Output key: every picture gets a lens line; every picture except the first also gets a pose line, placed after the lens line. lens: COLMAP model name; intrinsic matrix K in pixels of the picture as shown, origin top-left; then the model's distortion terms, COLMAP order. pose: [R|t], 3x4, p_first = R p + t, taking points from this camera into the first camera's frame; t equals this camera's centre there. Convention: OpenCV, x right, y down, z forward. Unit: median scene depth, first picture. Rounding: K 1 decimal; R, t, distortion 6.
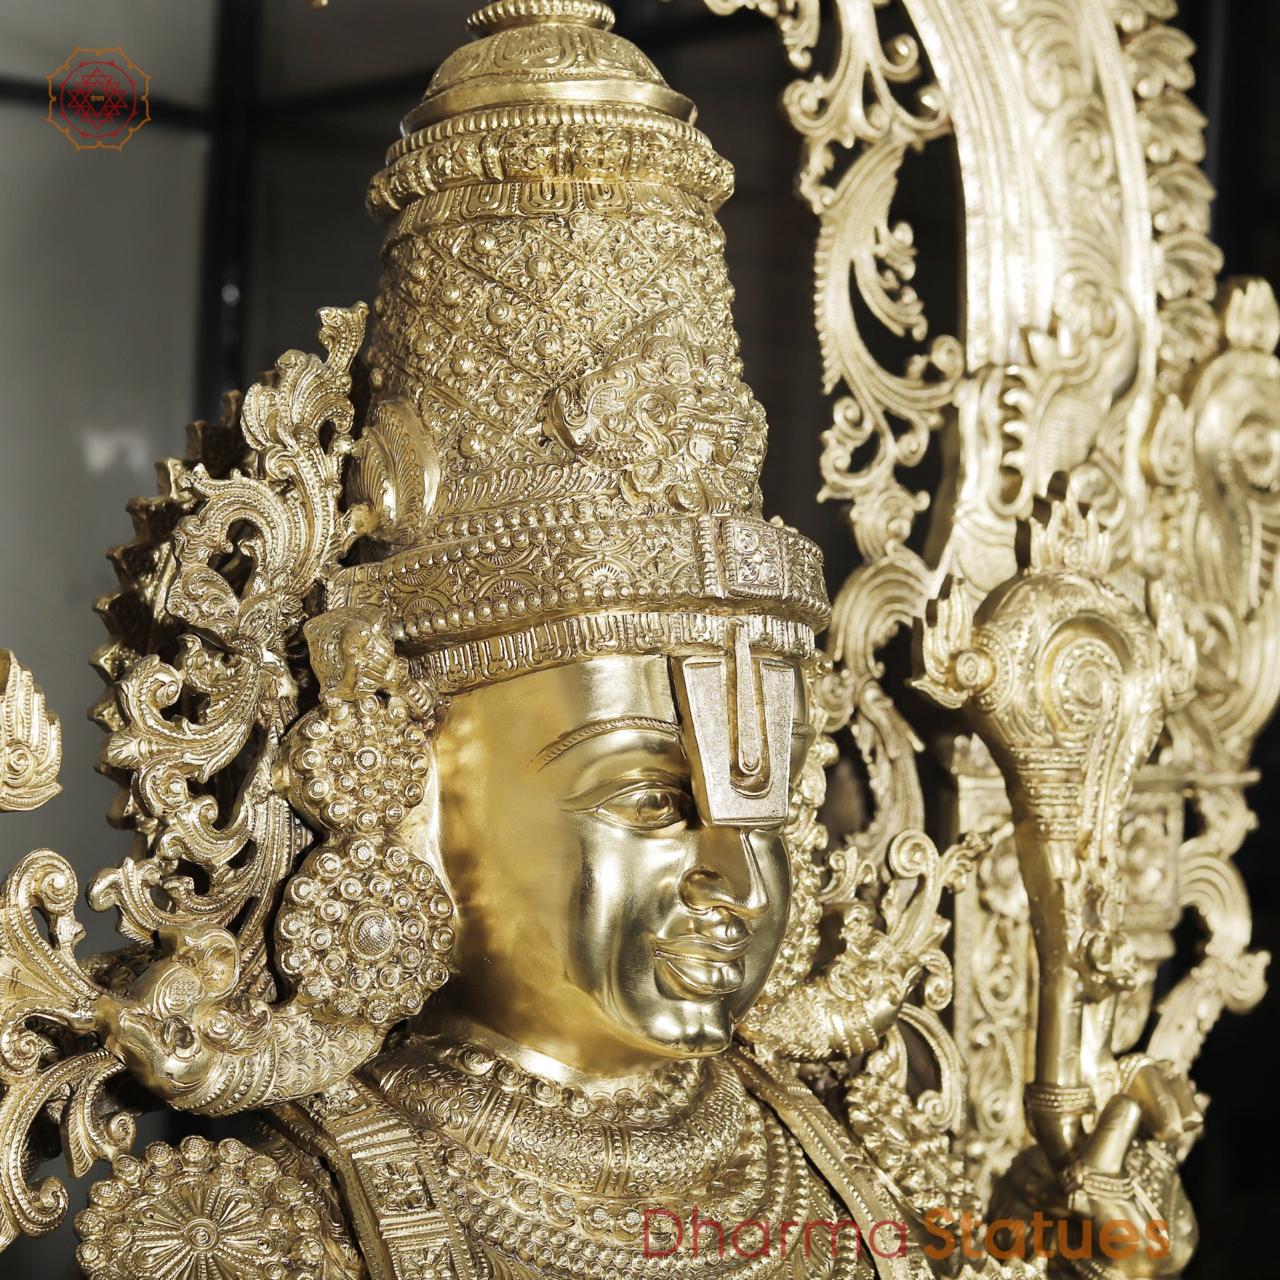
lens RADIAL K [[2925.7, 0, 636.4], [0, 2925.7, 657.1], [0, 0, 1]] dist [-0.076094, -0.407826]
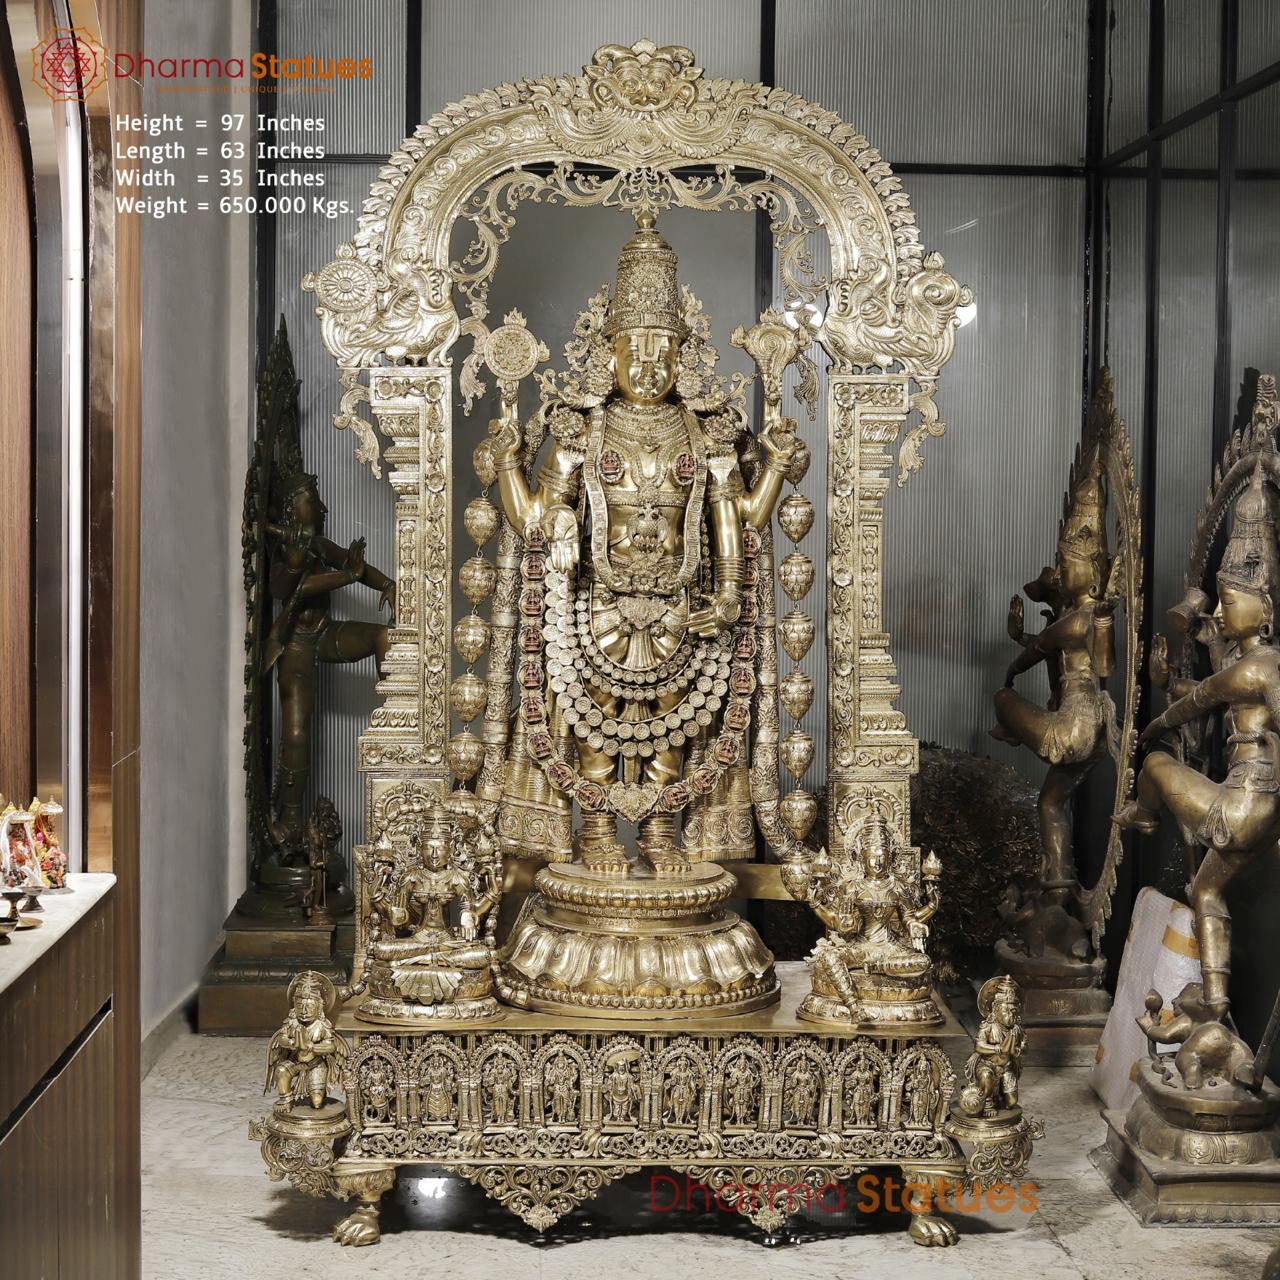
lens RADIAL K [[2925.7, 0, 636.4], [0, 2925.7, 657.1], [0, 0, 1]] dist [-0.076094, -0.407826]
pose [[0.799741, 0.003709, -0.600334, 3.773369], [0.010222, 0.999752, 0.019794, 0.564156], [0.600258, -0.021967, 0.799504, -4.043679]]
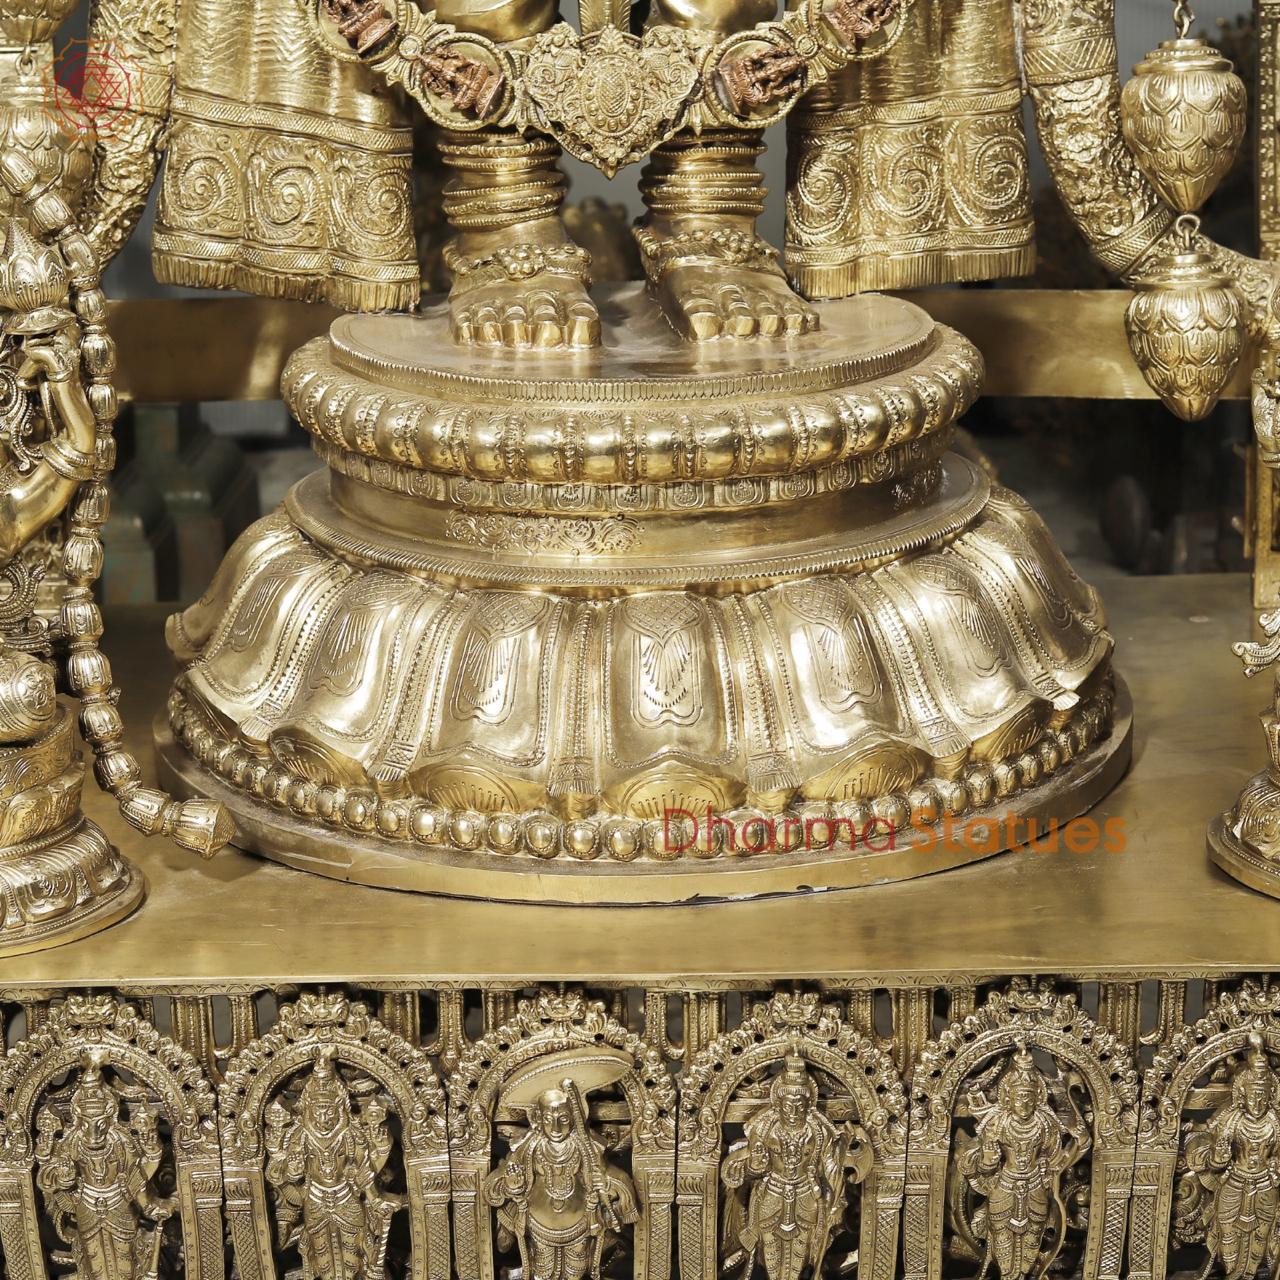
lens RADIAL K [[3054.7, 0, 599.2], [0, 3054.7, 680.3], [0, 0, 1]] dist [-0.113005, 0.057557]
pose [[0.758197, 0.115349, -0.641741, 1.211797], [0.047064, 0.971978, 0.230311, 0.921297], [0.650325, -0.204824, 0.731522, -0.449013]]
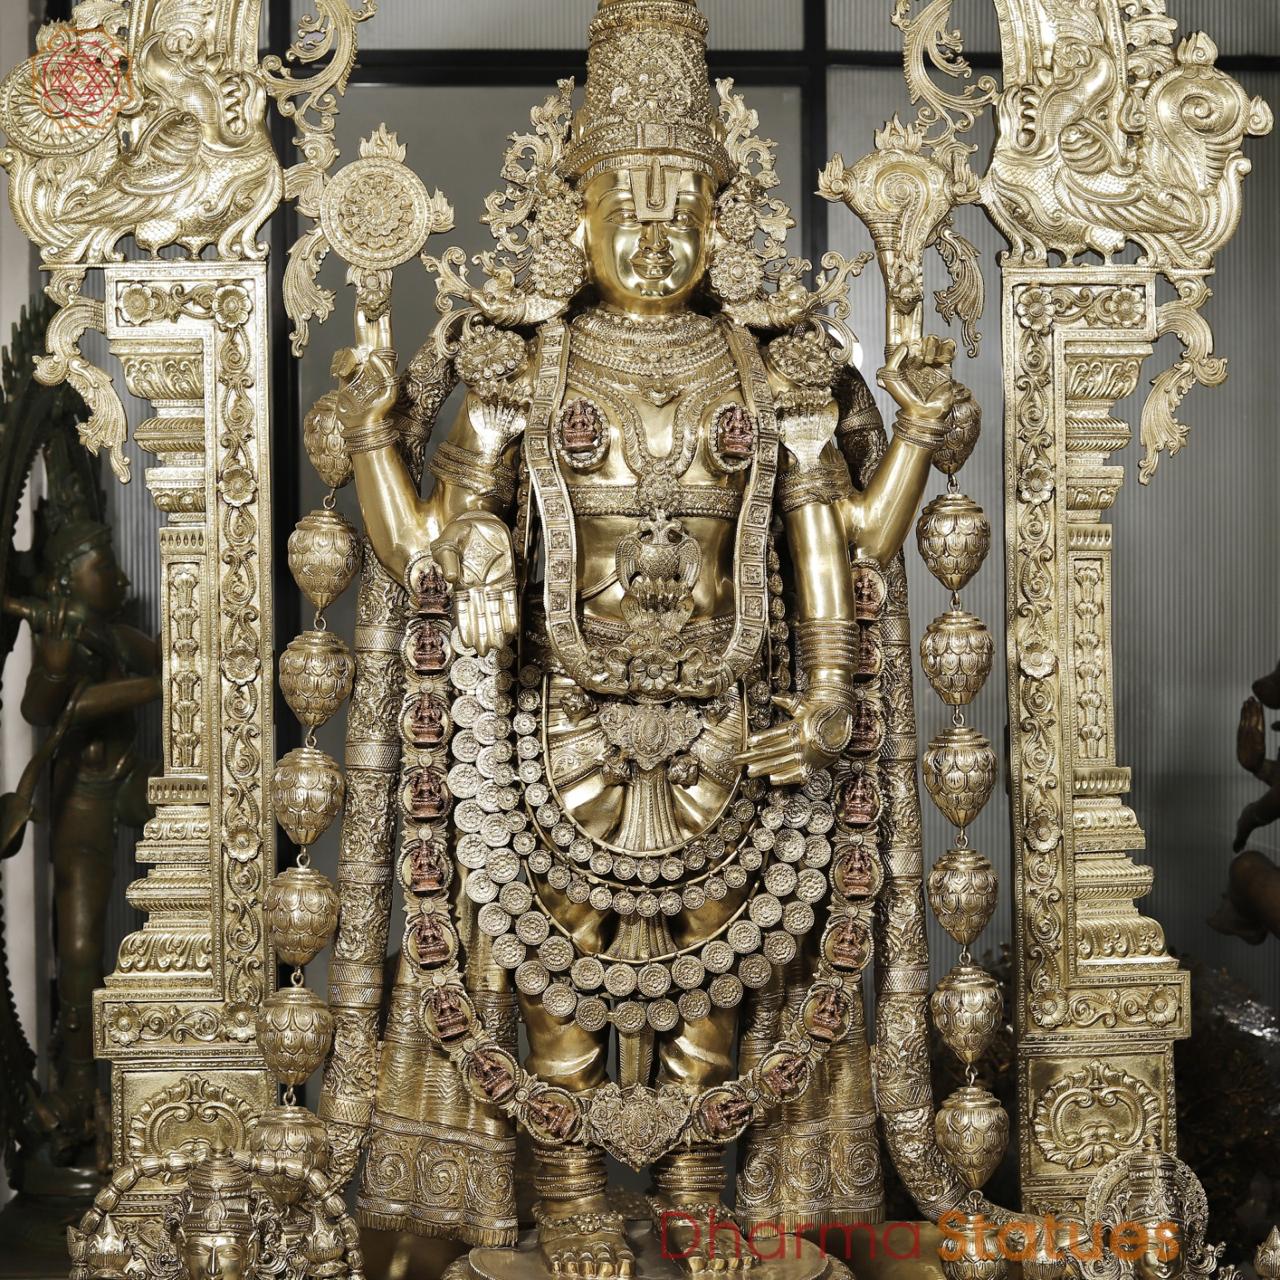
lens RADIAL K [[2895.2, 0, 640.0], [0, 2895.2, 640.0], [0, 0, 1]] dist [-0.112635, -0.020664]
pose [[0.802882, -0.041764, -0.594673, 1.801477], [0.028712, 0.999094, -0.031402, 0.588019], [0.595446, 0.008138, 0.803354, -1.443920]]
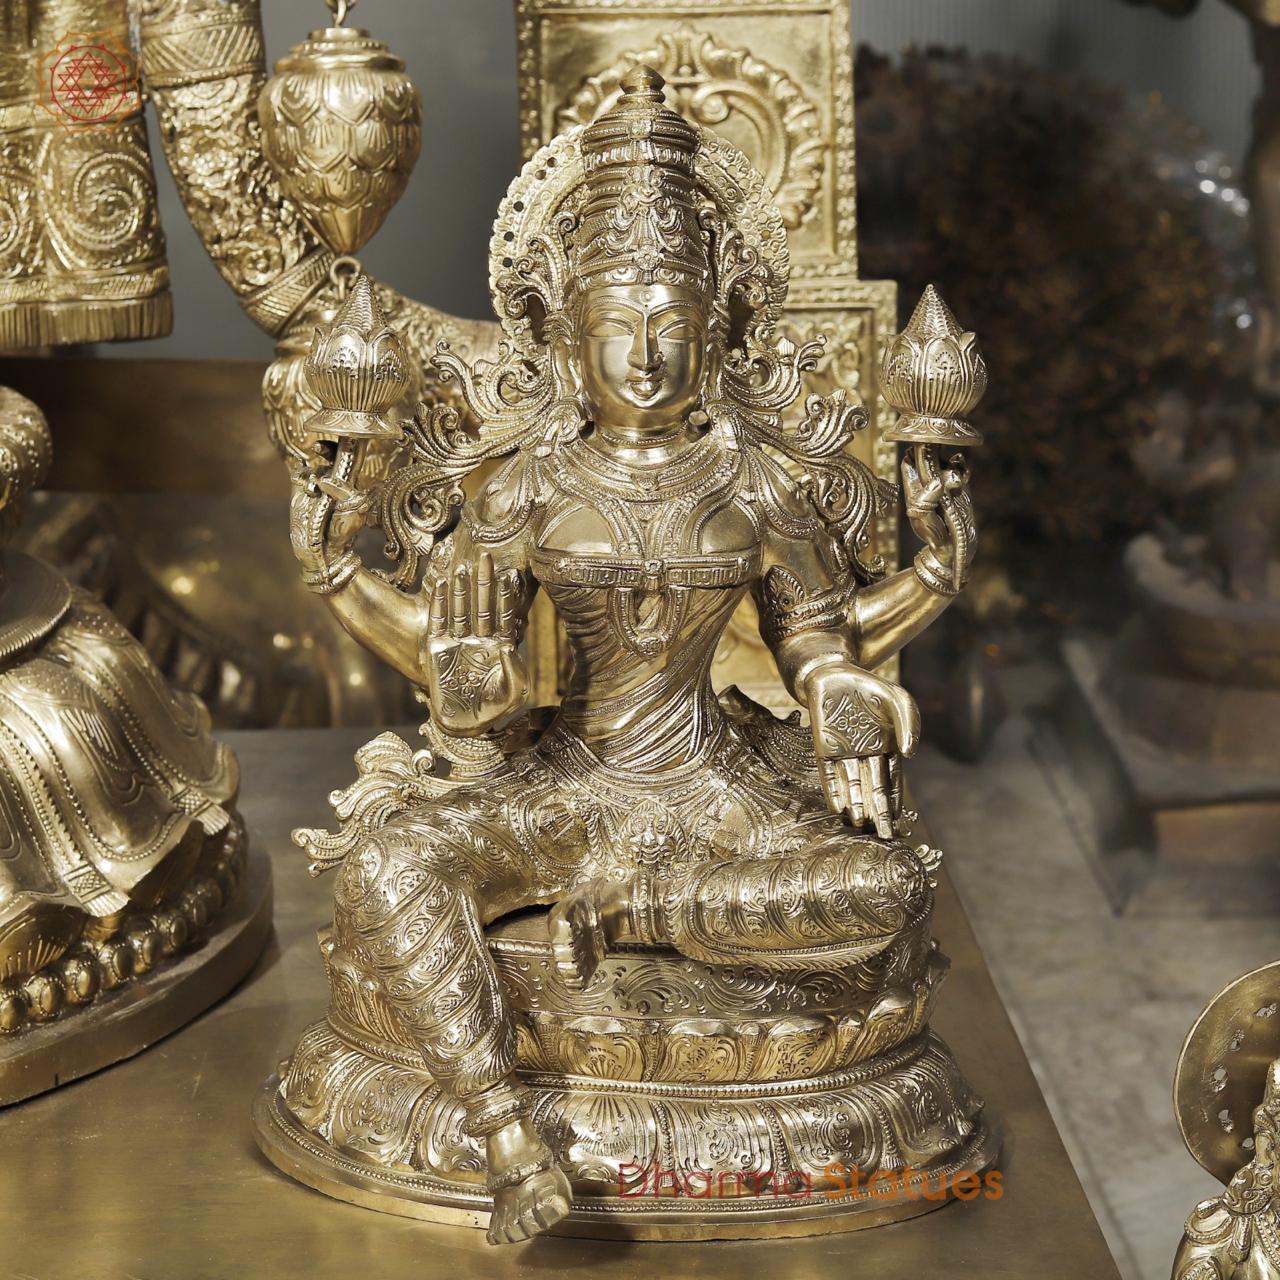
lens RADIAL K [[3259.3, 0, 642.1], [0, 3259.3, 614.7], [0, 0, 1]] dist [-0.071951, -0.305935]
pose [[0.800955, 0.084988, -0.592662, 1.289333], [0.026341, 0.983914, 0.176693, 0.991876], [0.598145, -0.157134, 0.785832, 0.093571]]
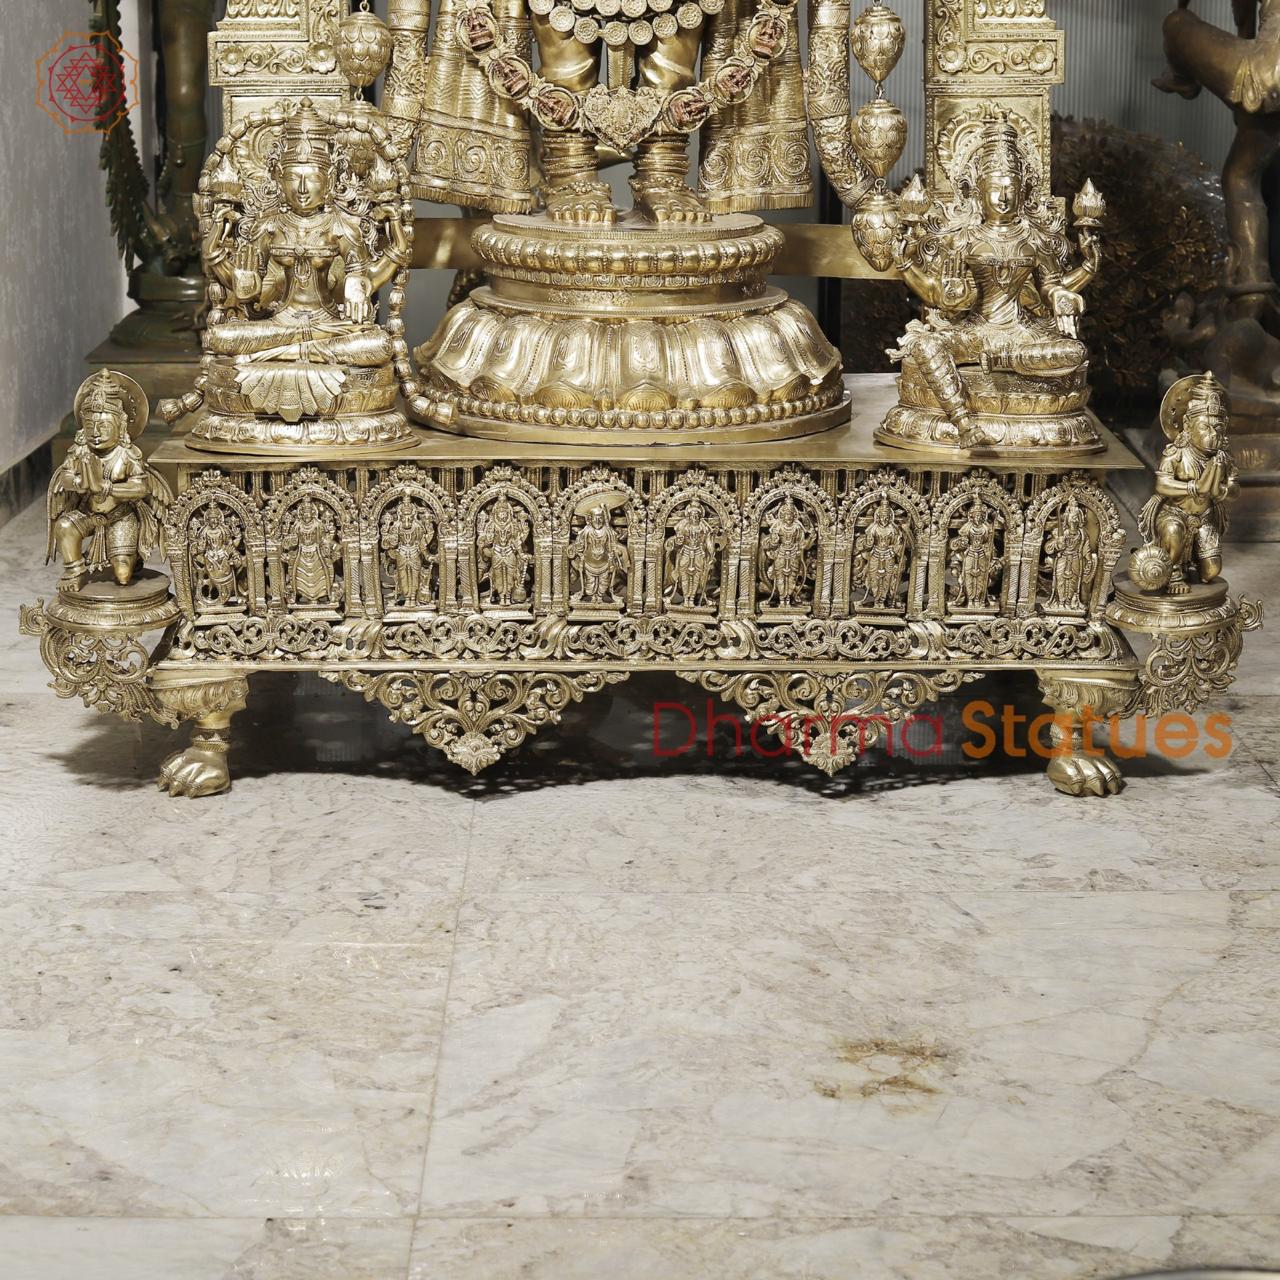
lens RADIAL K [[3054.7, 0, 599.2], [0, 3054.7, 680.3], [0, 0, 1]] dist [-0.113005, 0.057557]
pose [[0.774371, 0.099895, -0.624796, 2.677462], [0.021016, 0.982853, 0.183191, 0.998154], [0.632382, -0.154988, 0.758994, -2.361459]]
